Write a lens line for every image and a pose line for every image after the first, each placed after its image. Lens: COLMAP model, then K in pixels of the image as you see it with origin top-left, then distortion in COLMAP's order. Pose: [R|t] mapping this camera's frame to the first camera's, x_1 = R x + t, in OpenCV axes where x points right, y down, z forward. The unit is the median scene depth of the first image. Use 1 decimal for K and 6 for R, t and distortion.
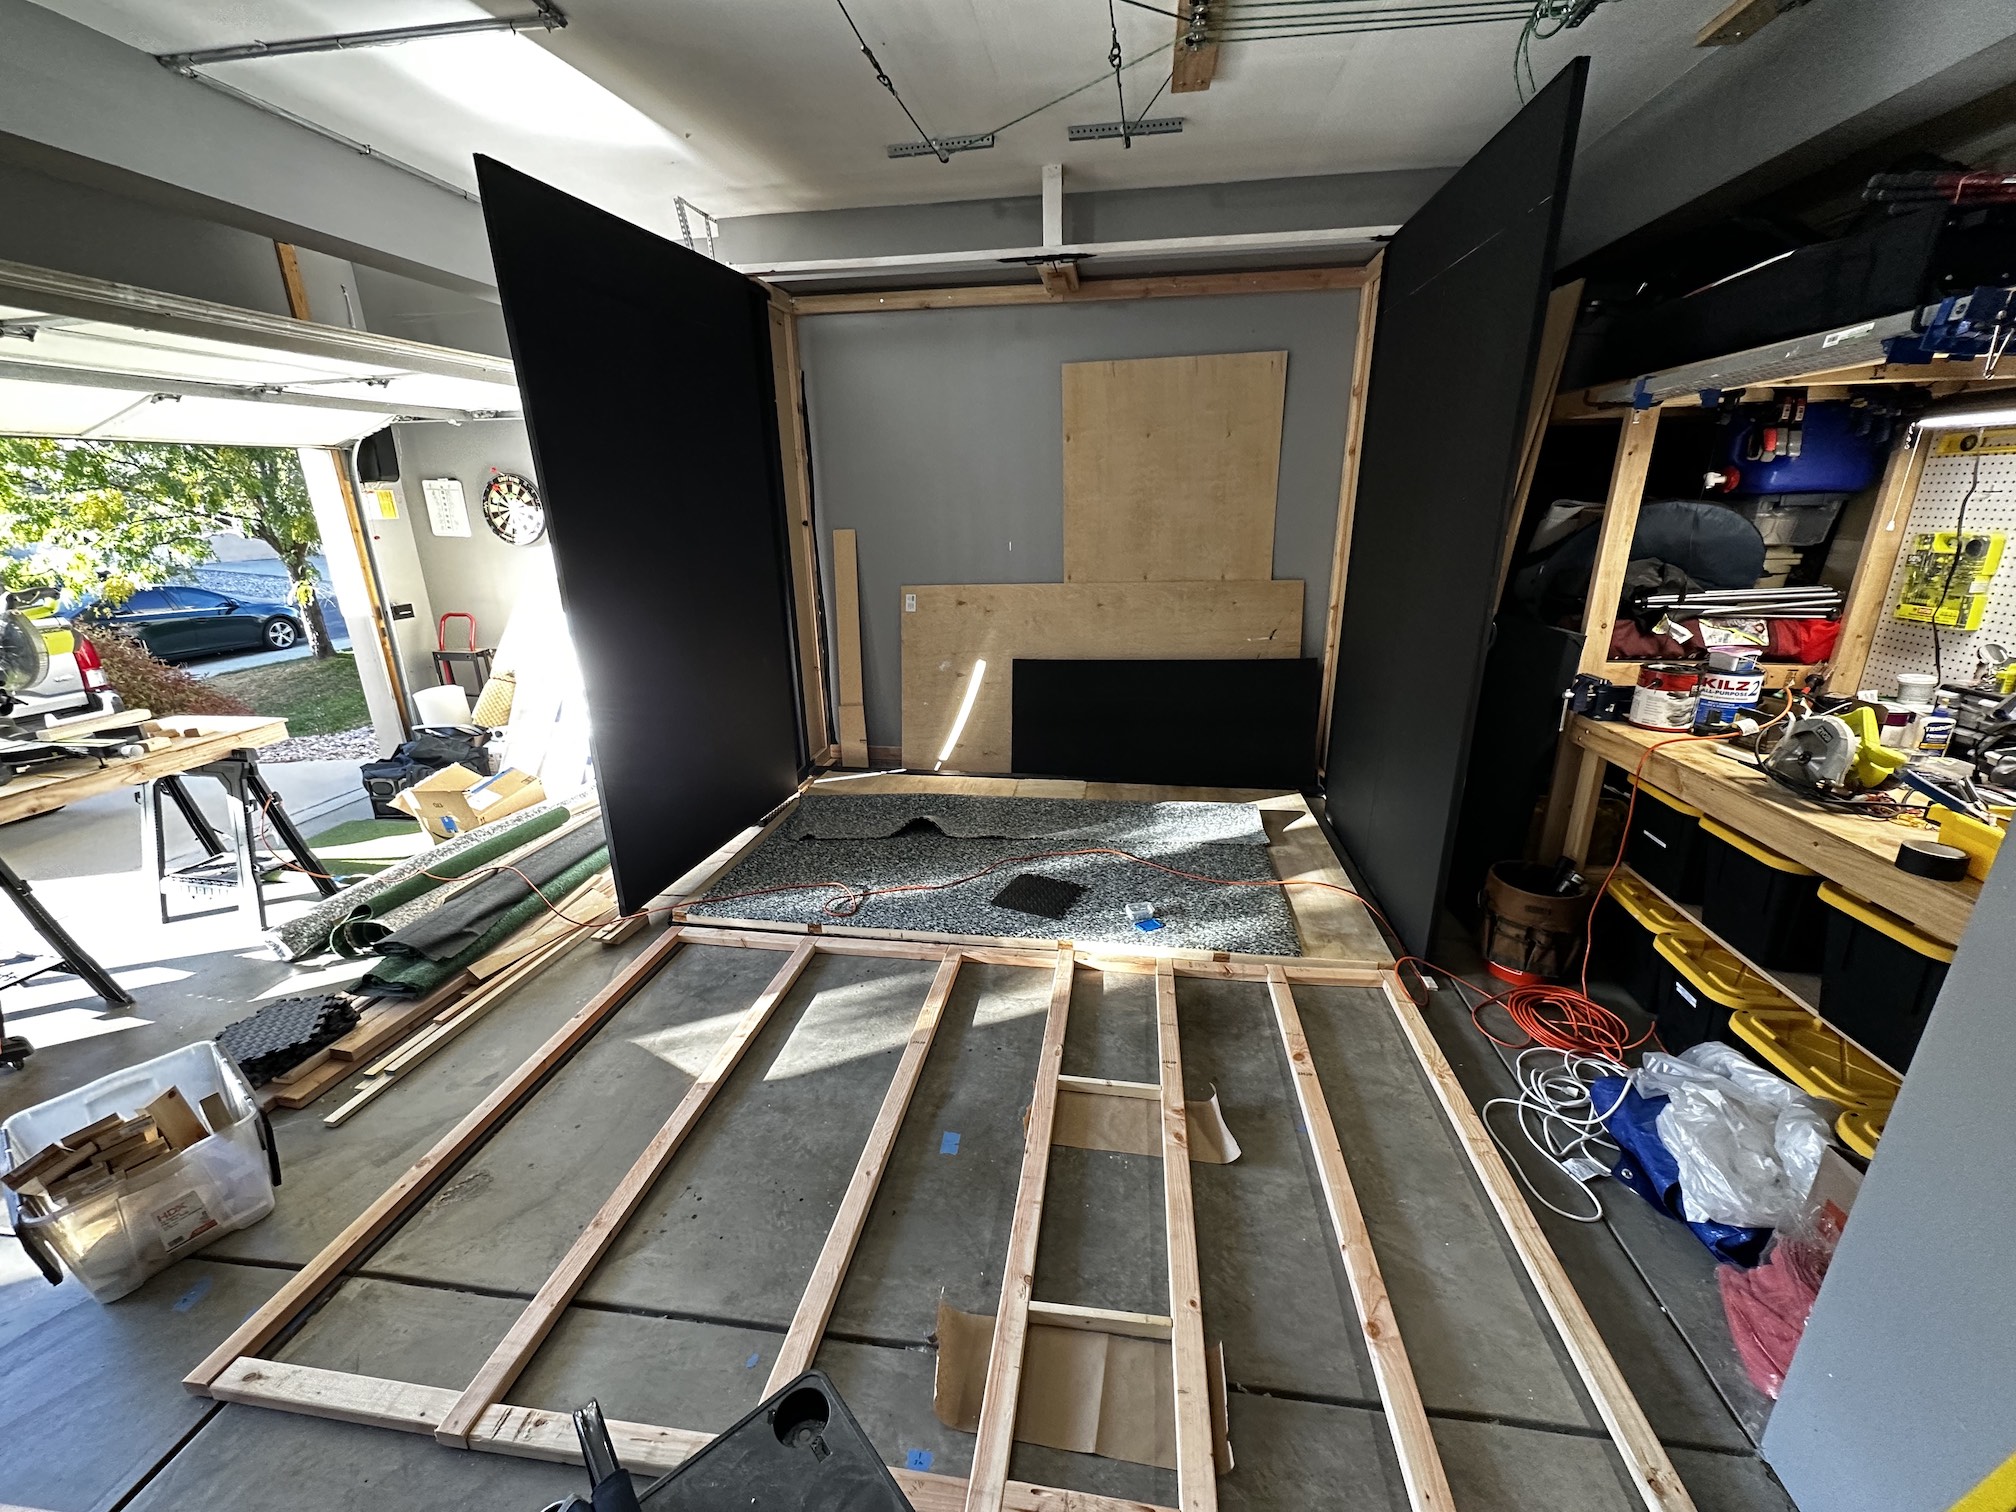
lens RADIAL K [[797.2, 0, 1003.2], [0, 797.2, 751.4], [0, 0, 1]] dist [-0.001756, -0.000083]
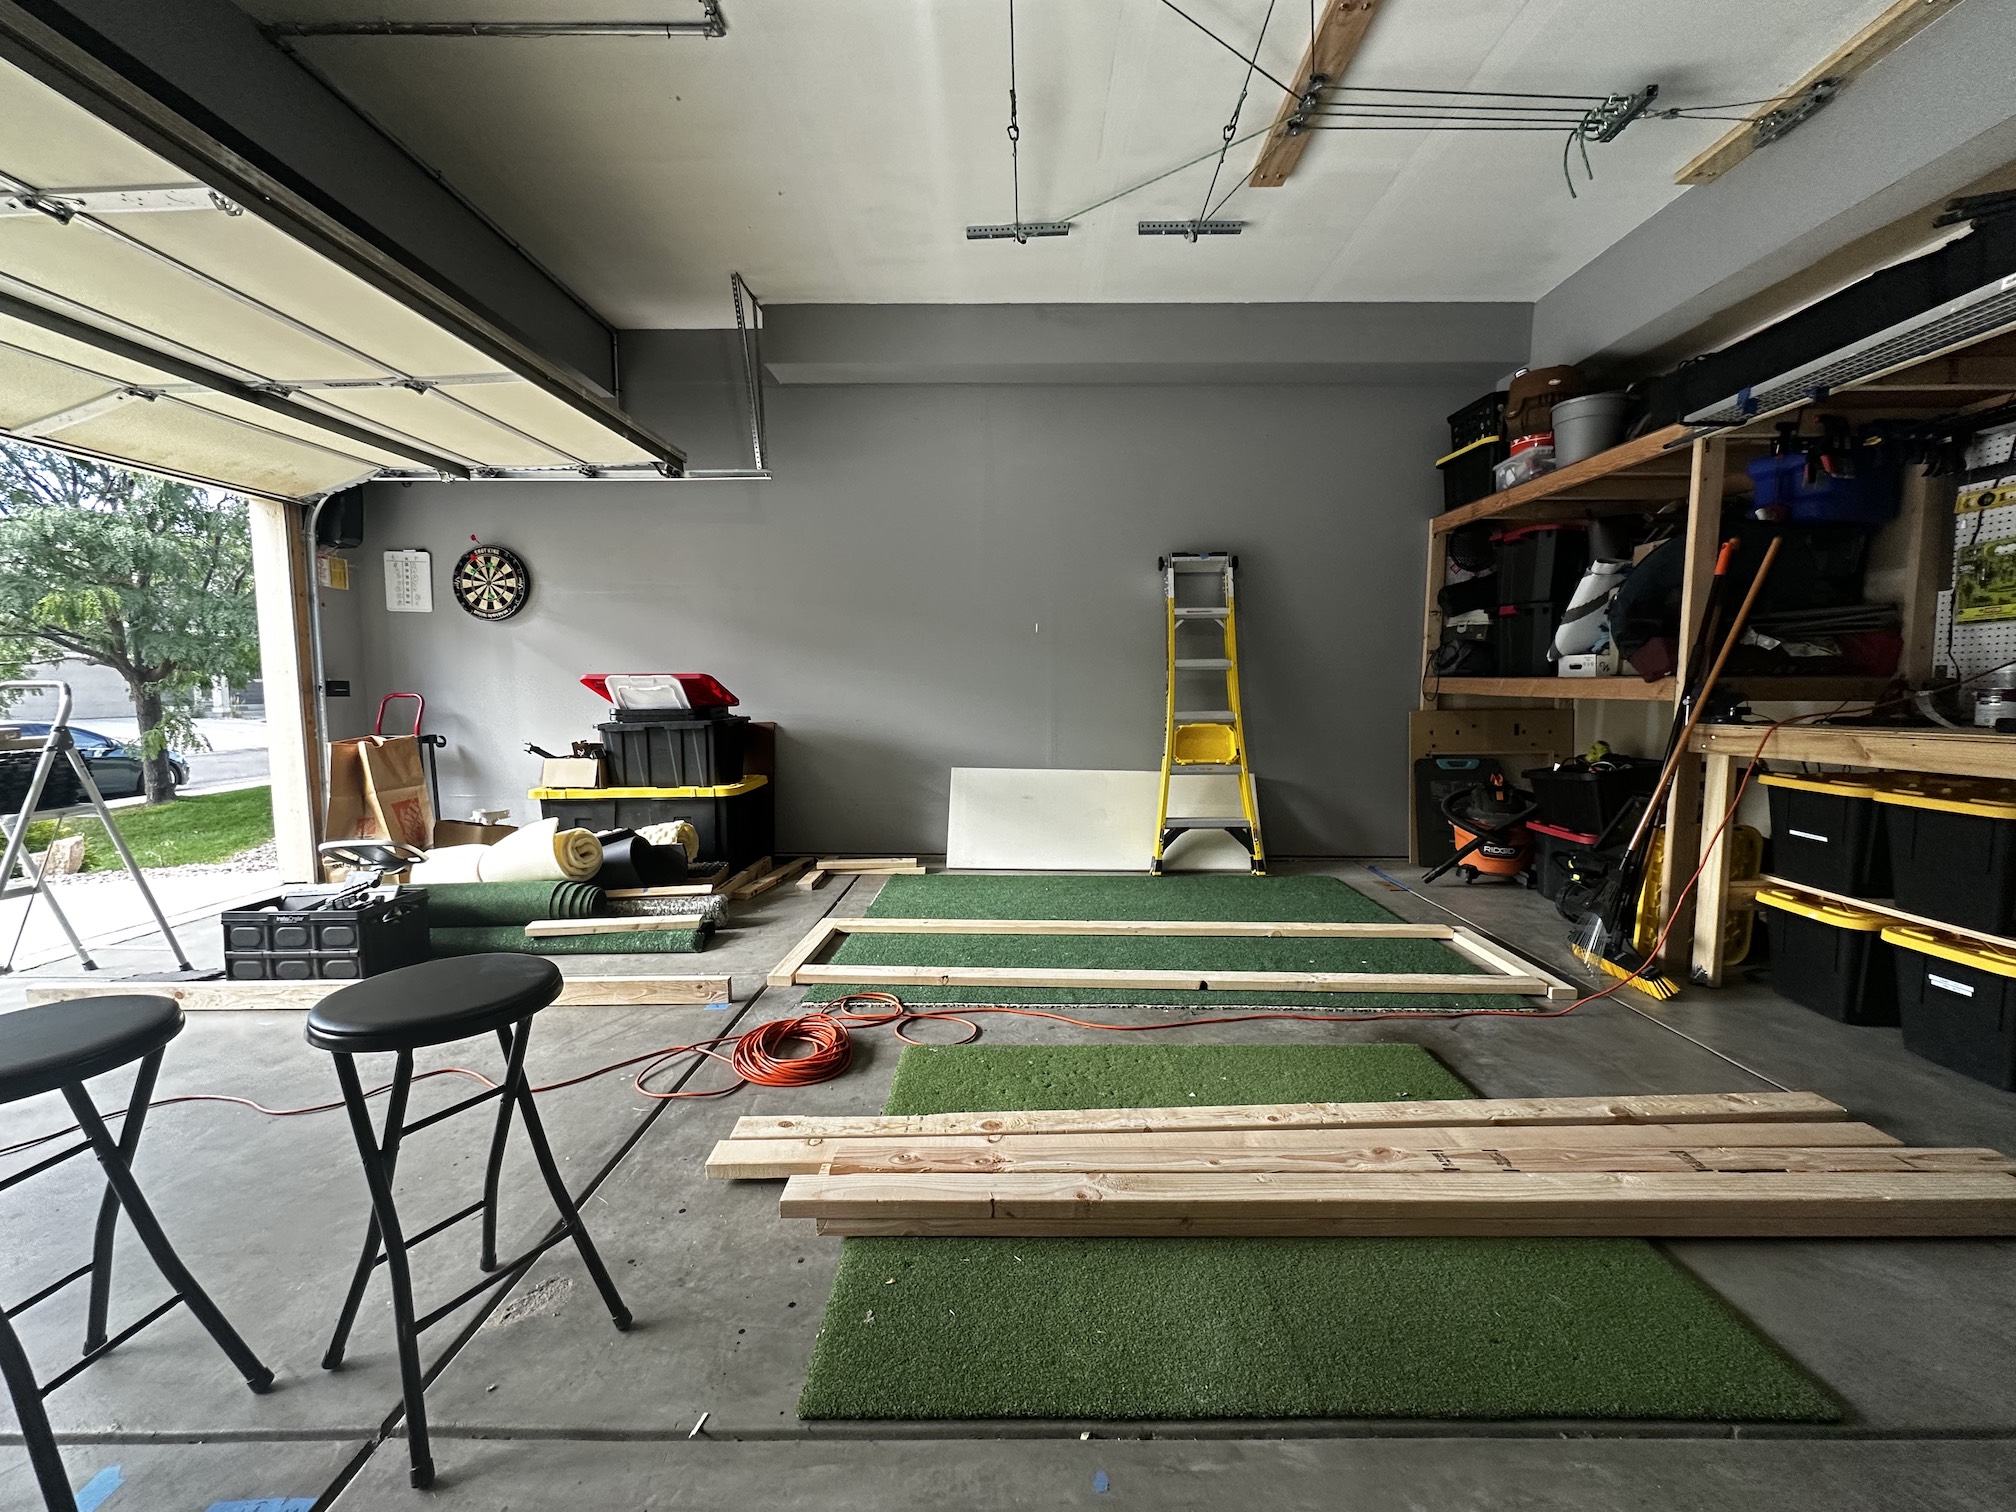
lens RADIAL K [[799.6, 0, 1005.3], [0, 799.6, 754.5], [0, 0, 1]] dist [-0.001992, 0.000124]
pose [[0.990855, 0.006693, 0.134763, -0.211917], [0.022784, 0.976128, -0.215996, 0.142797], [-0.132992, 0.217091, 0.967050, 0.105398]]
